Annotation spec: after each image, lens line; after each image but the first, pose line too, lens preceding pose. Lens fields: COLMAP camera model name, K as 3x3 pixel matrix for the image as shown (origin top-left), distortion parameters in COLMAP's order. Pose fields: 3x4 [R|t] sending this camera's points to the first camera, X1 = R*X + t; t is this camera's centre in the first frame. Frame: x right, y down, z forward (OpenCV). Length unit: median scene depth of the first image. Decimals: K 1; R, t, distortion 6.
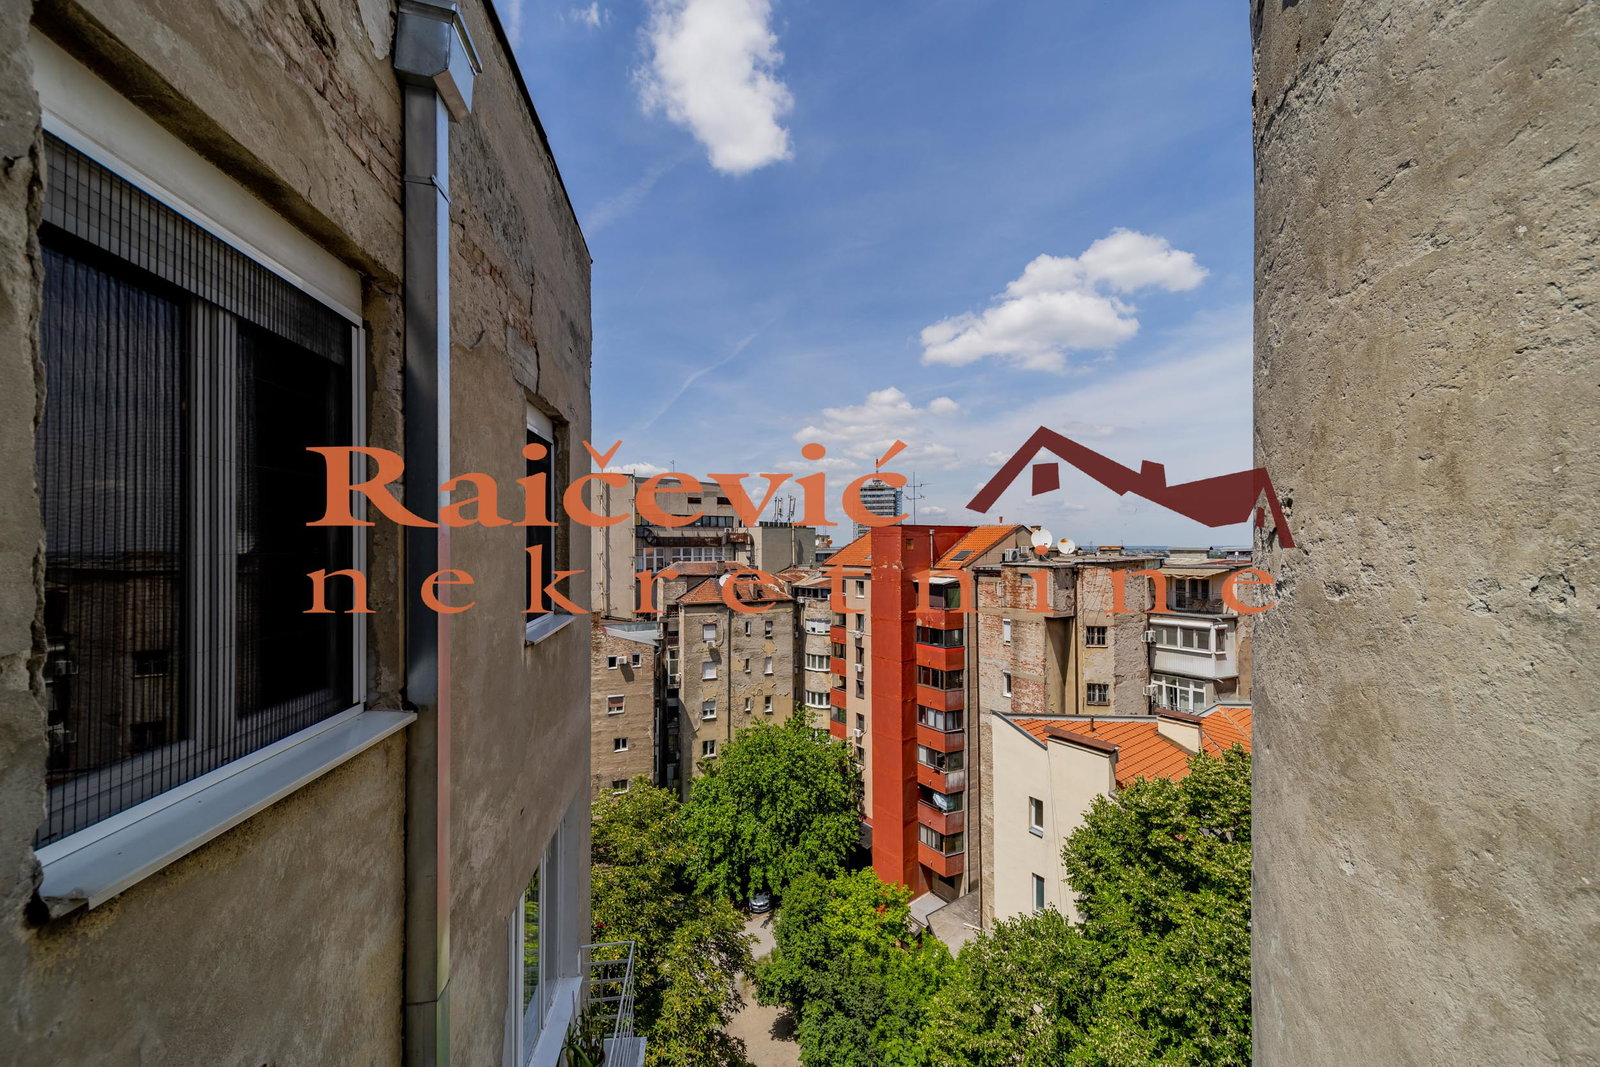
lens RADIAL K [[565.7, 0, 793.1], [0, 565.7, 541.1], [0, 0, 1]] dist [-0.000901, 0.001758]
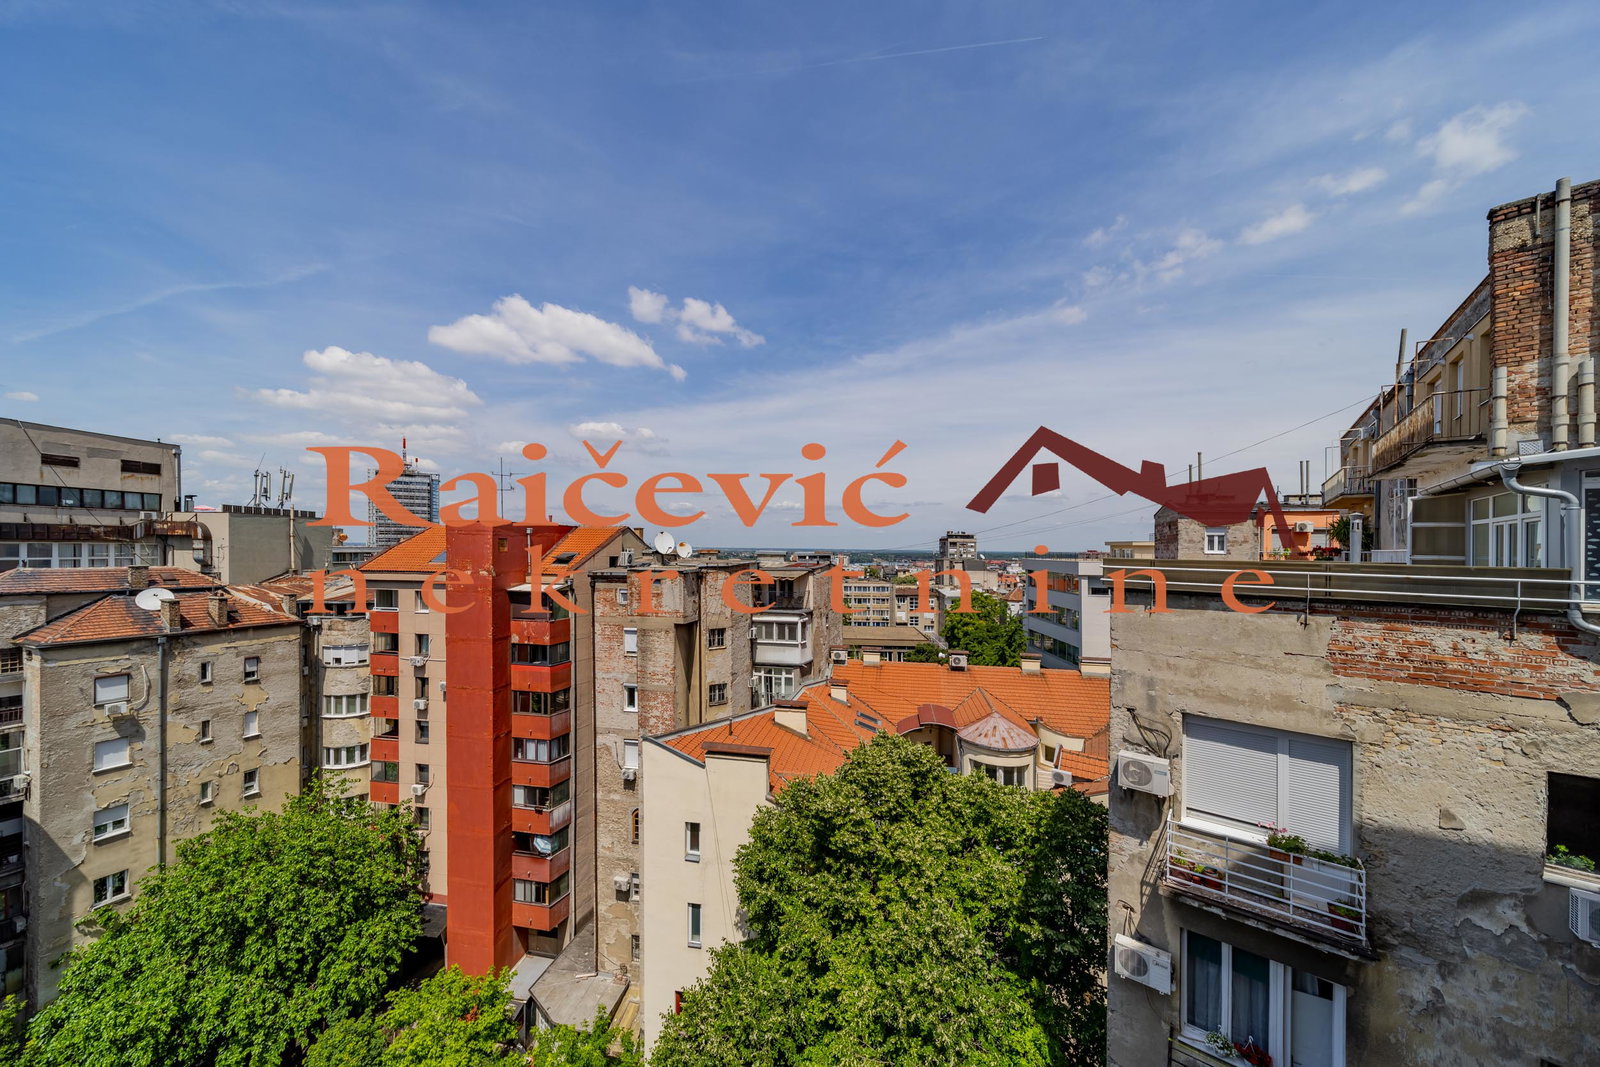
lens RADIAL K [[543.4, 0, 761.4], [0, 543.4, 551.4], [0, 0, 1]] dist [0.010868, -0.002240]
pose [[0.727117, 0.006307, 0.686484, -0.068735], [-0.021591, 0.999673, 0.013684, -0.004348], [-0.686174, -0.024772, 0.727016, 0.177866]]
